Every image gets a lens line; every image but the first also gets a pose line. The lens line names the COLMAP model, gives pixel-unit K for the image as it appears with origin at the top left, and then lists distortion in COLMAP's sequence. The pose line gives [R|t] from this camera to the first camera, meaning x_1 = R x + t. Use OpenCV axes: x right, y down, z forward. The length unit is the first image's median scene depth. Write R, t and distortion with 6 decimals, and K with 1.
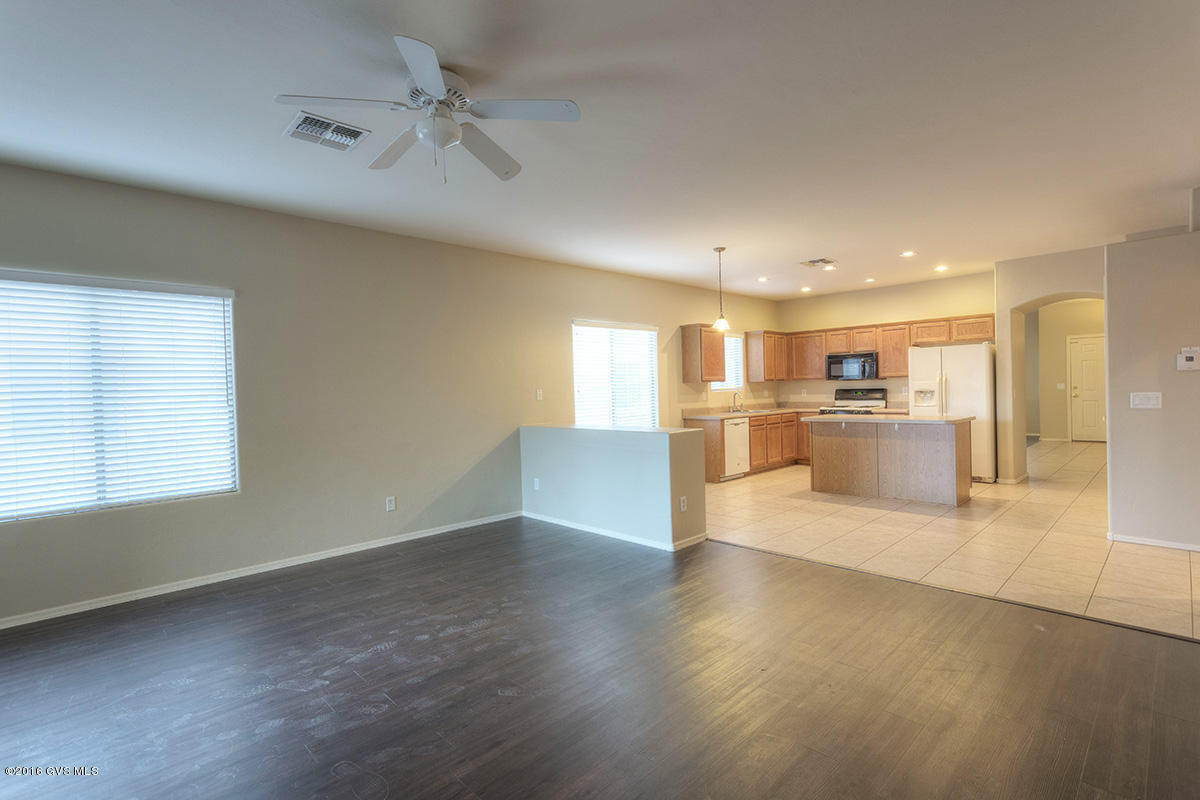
lens RADIAL K [[563.5, 0, 598.1], [0, 563.5, 398.3], [0, 0, 1]] dist [-0.000731, 0.000278]
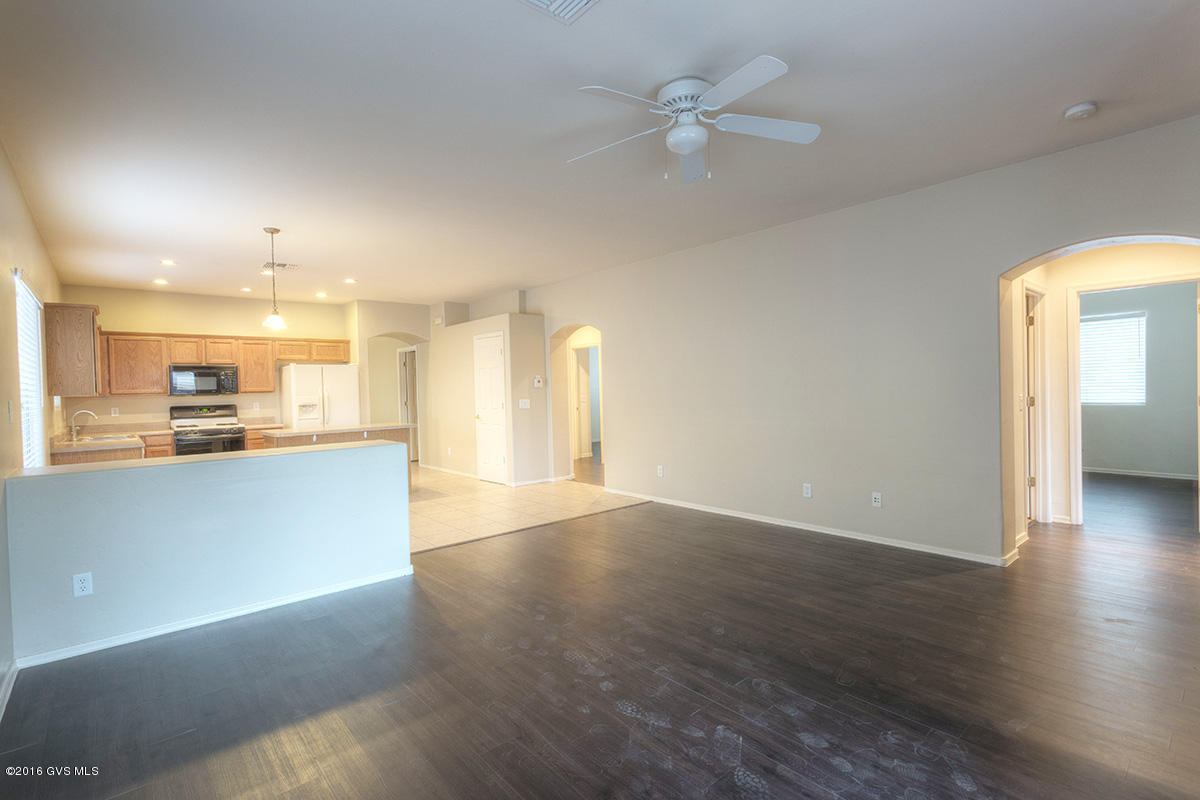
lens RADIAL K [[563.5, 0, 601.0], [0, 563.5, 398.6], [0, 0, 1]] dist [-0.000731, 0.000278]
pose [[0.051916, 0.005455, 0.998637, -0.431328], [0.041483, 0.999110, -0.007614, 0.005749], [-0.997790, 0.041821, 0.051643, 0.362294]]
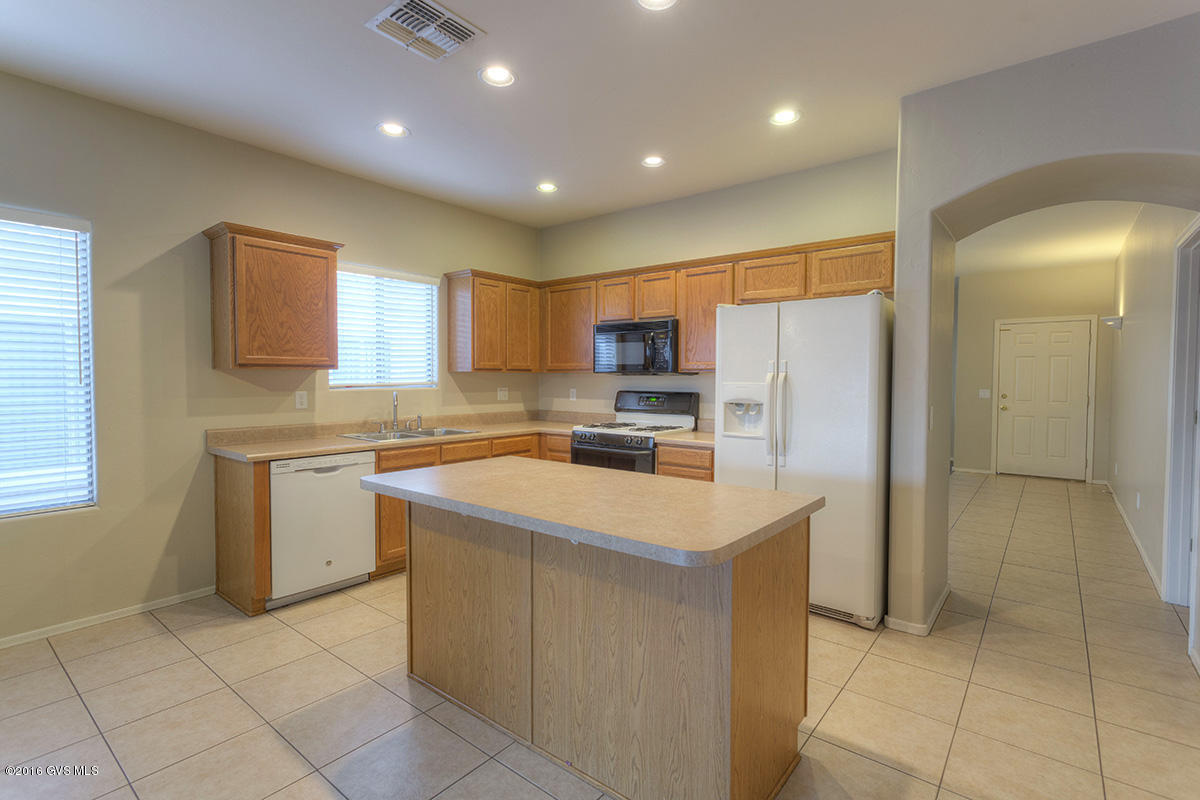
lens RADIAL K [[563.5, 0, 605.9], [0, 563.5, 400.3], [0, 0, 1]] dist [-0.000731, 0.000278]
pose [[0.990848, 0.024918, 0.132665, 0.386209], [-0.027862, 0.999404, 0.020383, -0.019940], [-0.132078, -0.023893, 0.990951, 0.537762]]
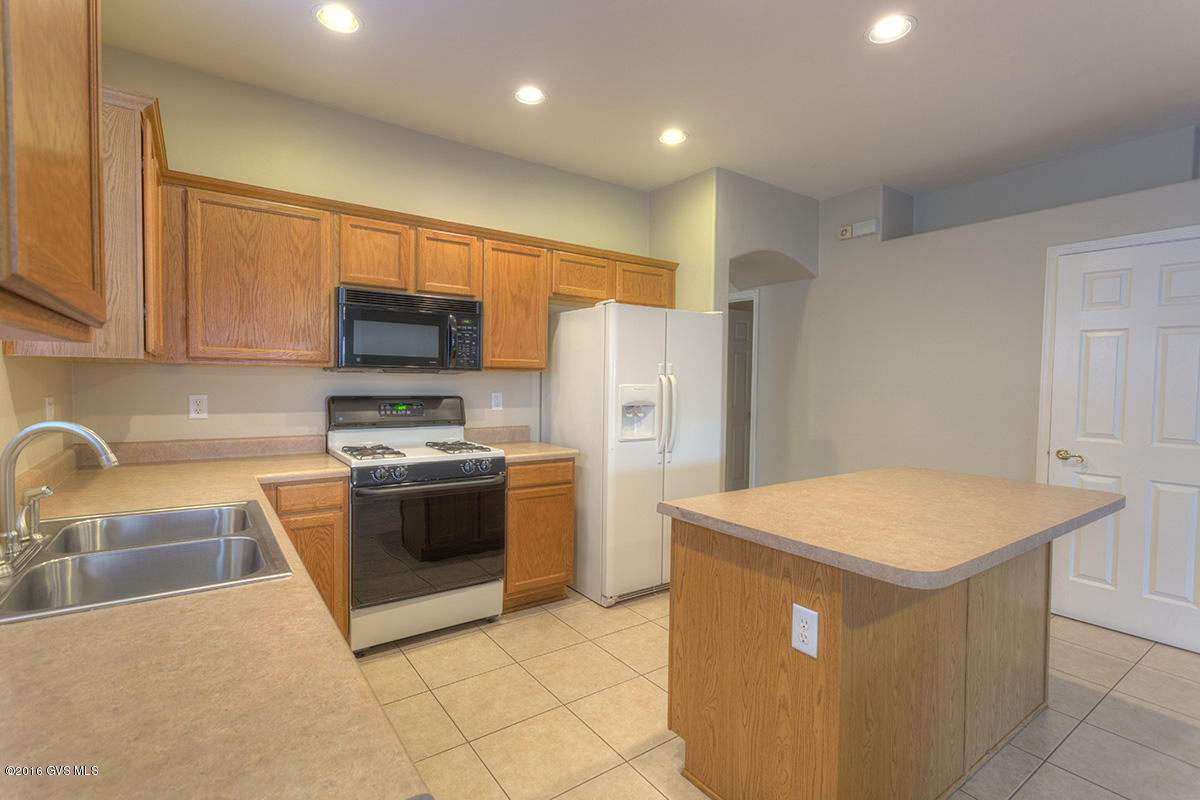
lens RADIAL K [[563.5, 0, 596.2], [0, 563.5, 398.3], [0, 0, 1]] dist [-0.000731, 0.000278]
pose [[0.143505, -0.004552, 0.989639, 0.133404], [-0.002272, 0.999985, 0.004930, -0.019153], [-0.989647, -0.002956, 0.143493, 0.905510]]
